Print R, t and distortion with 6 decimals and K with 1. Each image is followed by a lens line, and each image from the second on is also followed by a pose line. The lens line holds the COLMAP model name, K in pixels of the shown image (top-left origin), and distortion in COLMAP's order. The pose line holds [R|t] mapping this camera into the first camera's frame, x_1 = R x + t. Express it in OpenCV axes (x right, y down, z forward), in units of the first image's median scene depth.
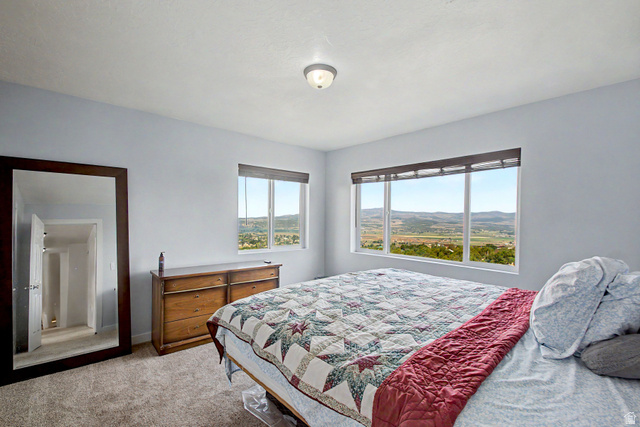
lens RADIAL K [[289.4, 0, 317.5], [0, 289.4, 218.0], [0, 0, 1]] dist [-0.001033, -0.000306]
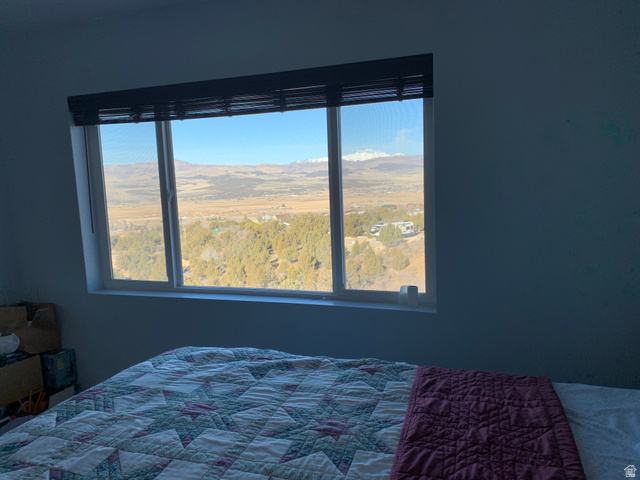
lens RADIAL K [[486.2, 0, 322.0], [0, 486.2, 240.7], [0, 0, 1]] dist [0.051667, 0.001617]
pose [[0.870779, -0.108023, 0.479661, 0.090553], [0.044308, 0.988838, 0.142257, -0.049644], [-0.489674, -0.102622, 0.865845, 0.269127]]
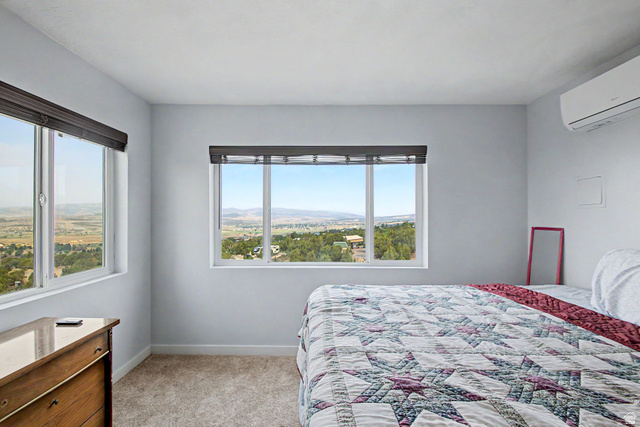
lens RADIAL K [[289.4, 0, 320.1], [0, 289.4, 215.5], [0, 0, 1]] dist [-0.001033, -0.000306]
pose [[0.657039, -0.010350, 0.753786, -0.252326], [0.006475, 0.999946, 0.008086, -0.004130], [-0.753829, -0.000433, 0.657071, 0.465739]]
